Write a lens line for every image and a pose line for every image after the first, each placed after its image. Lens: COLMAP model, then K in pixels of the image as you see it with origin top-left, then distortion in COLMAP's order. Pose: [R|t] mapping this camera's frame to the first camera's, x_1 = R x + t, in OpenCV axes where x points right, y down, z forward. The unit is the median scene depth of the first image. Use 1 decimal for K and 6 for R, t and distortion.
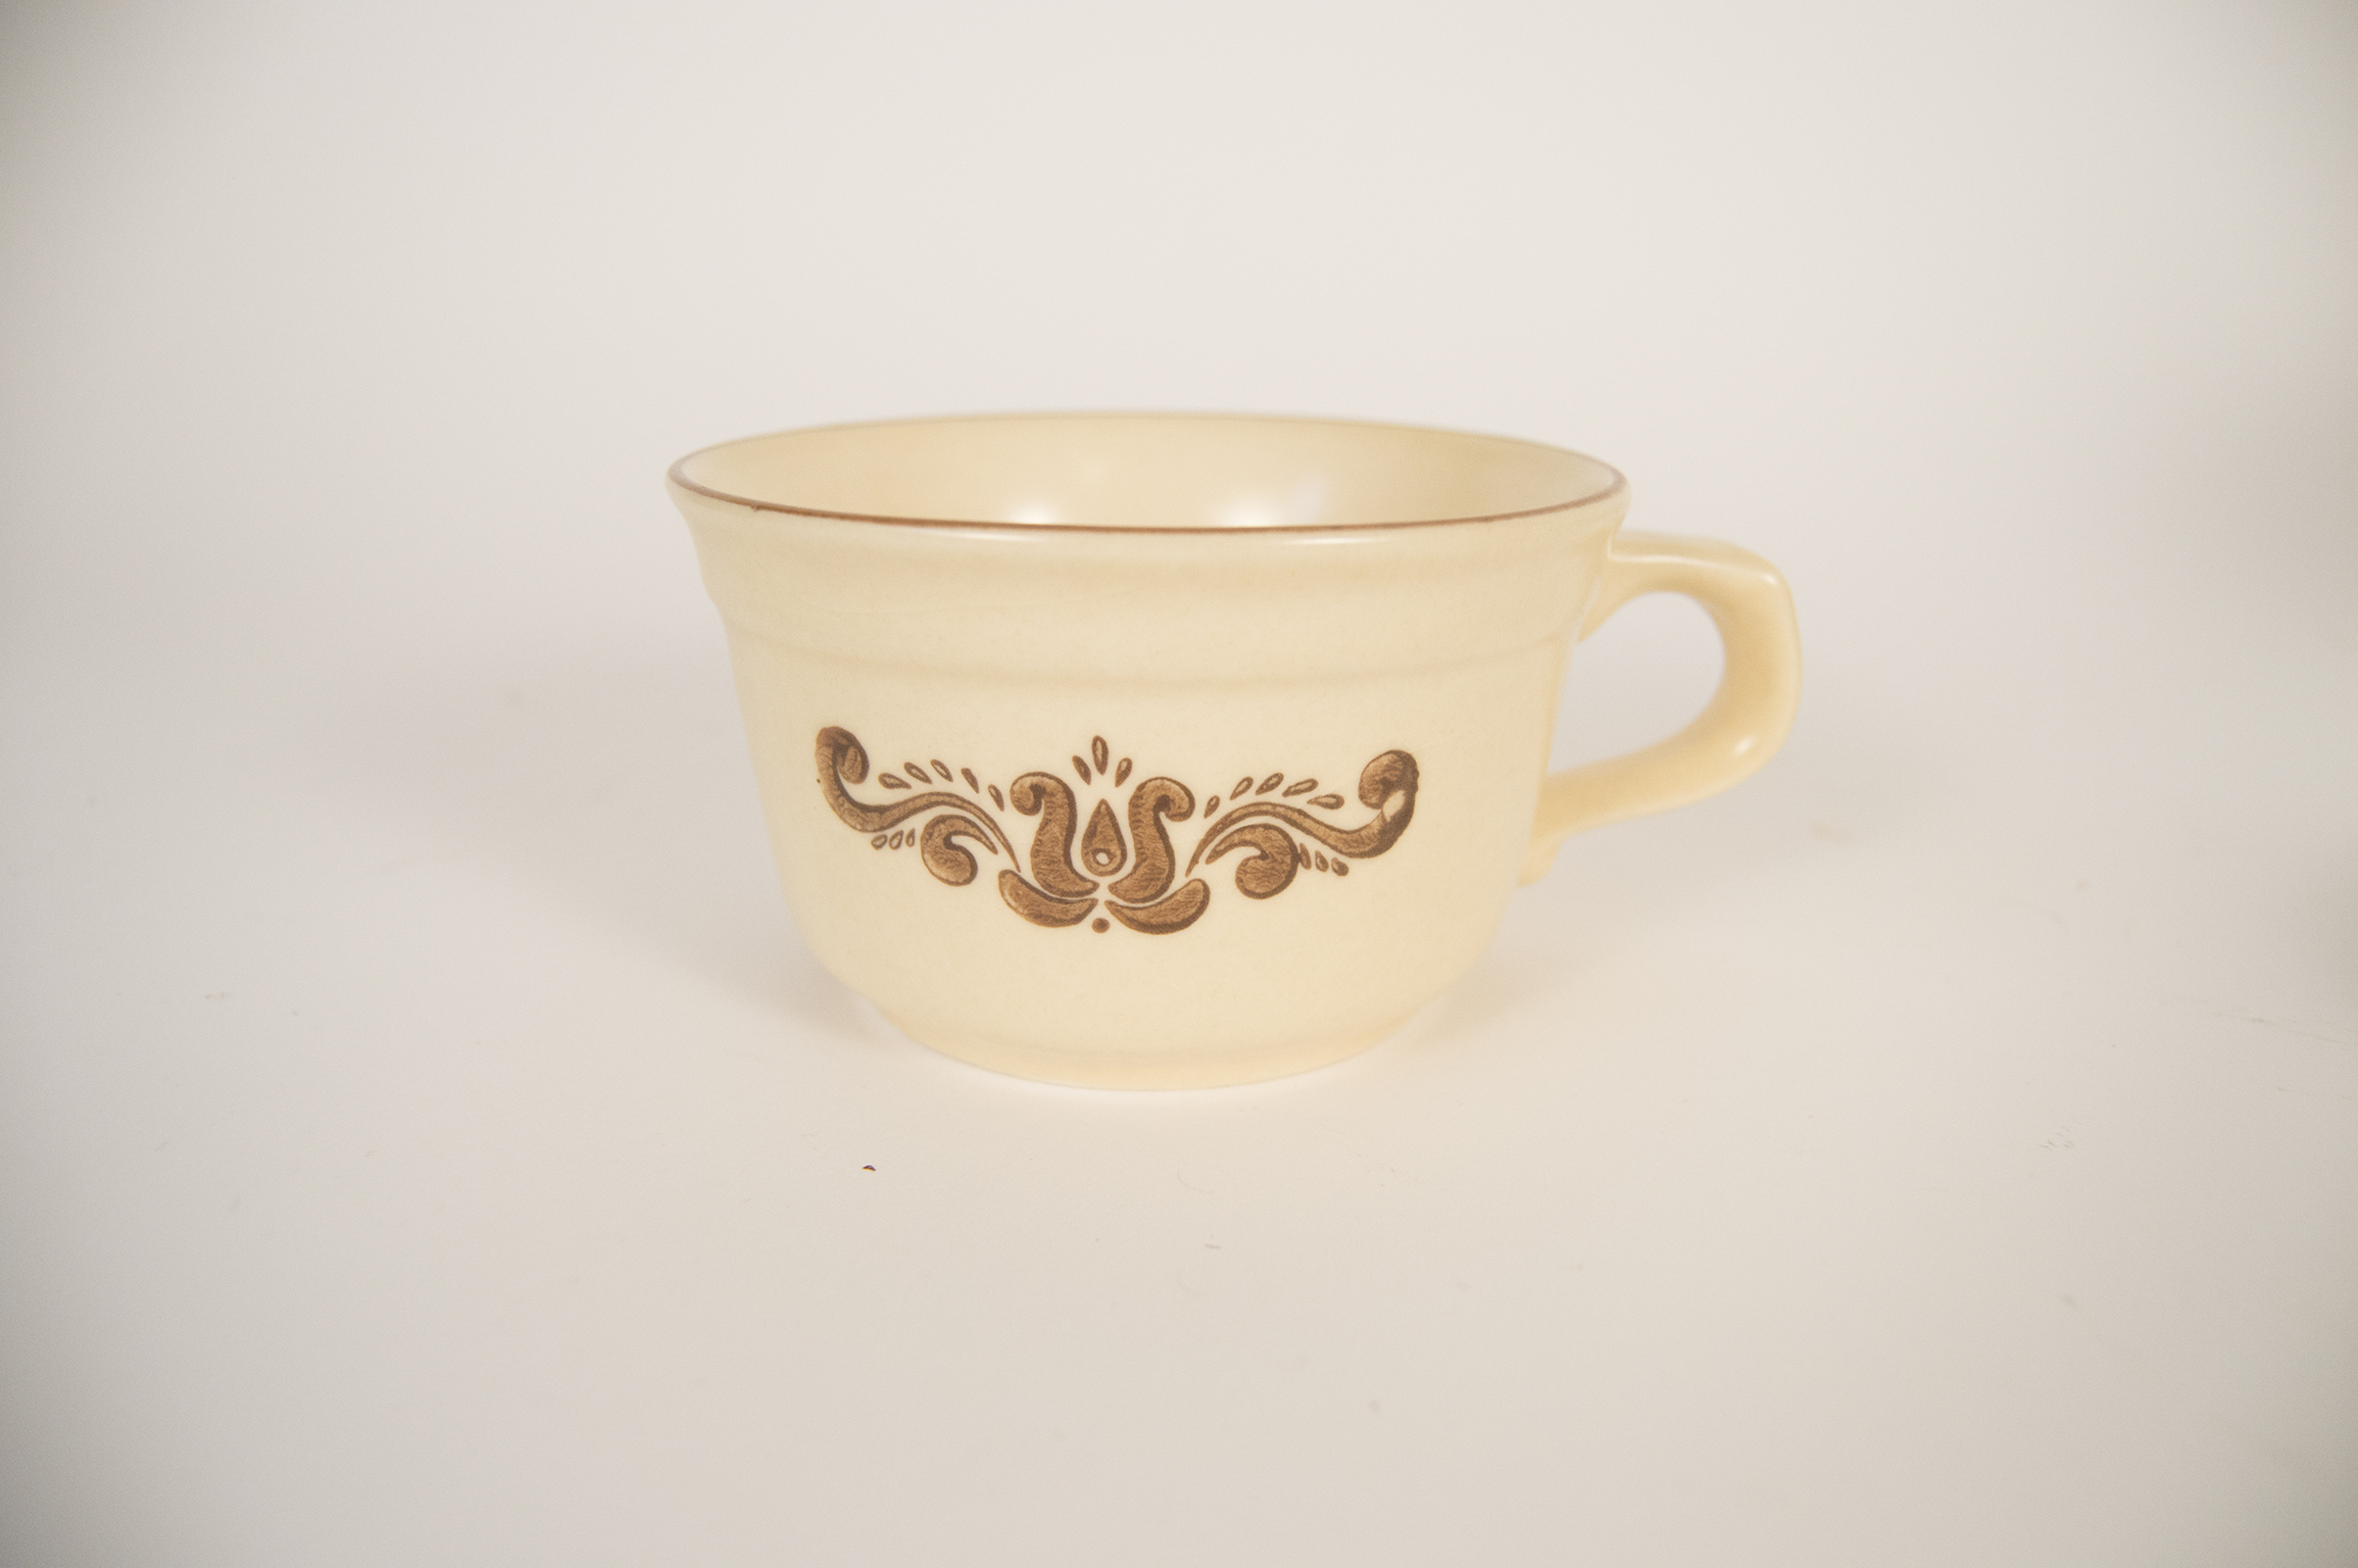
lens RADIAL K [[1829.3, 0, 1176.0], [0, 1829.3, 775.2], [0, 0, 1]] dist [-0.005839, -0.000606]
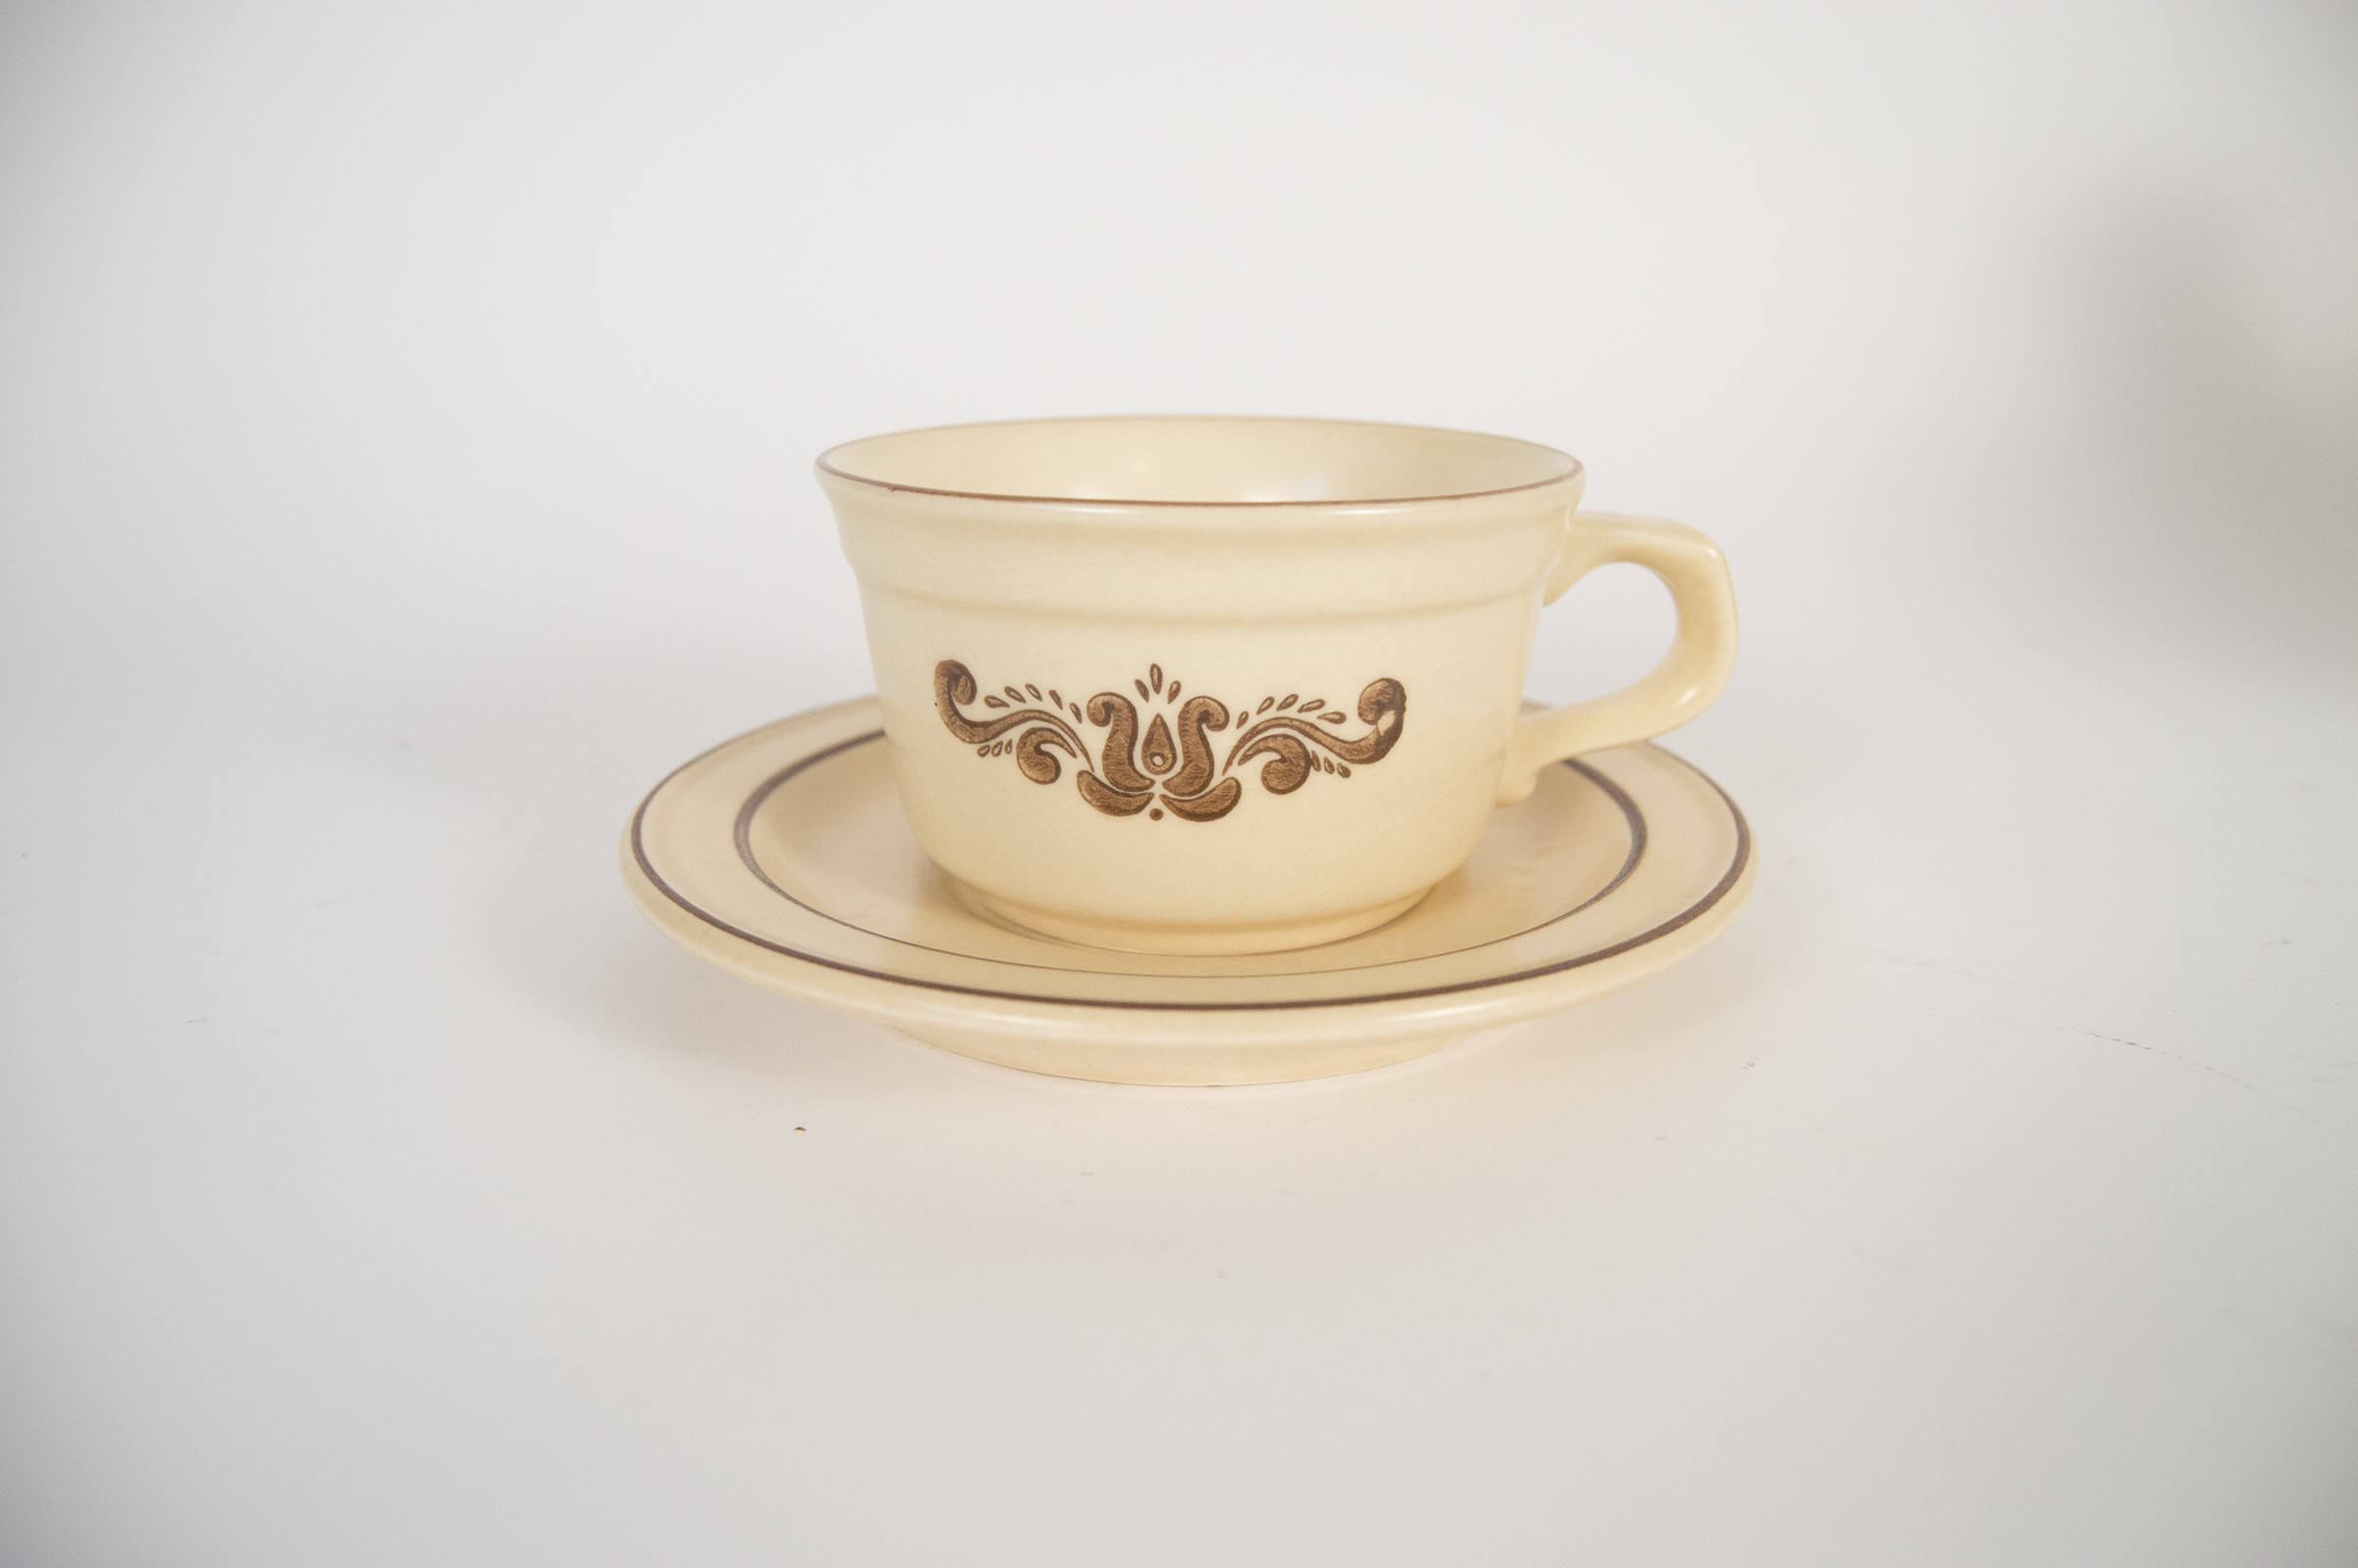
lens RADIAL K [[1829.3, 0, 1183.3], [0, 1829.3, 782.9], [0, 0, 1]] dist [-0.005839, -0.000606]
pose [[0.999614, 0.002924, -0.027640, 0.013303], [-0.002830, 0.999990, 0.003439, 0.055863], [0.027650, -0.003359, 0.999612, -0.285408]]
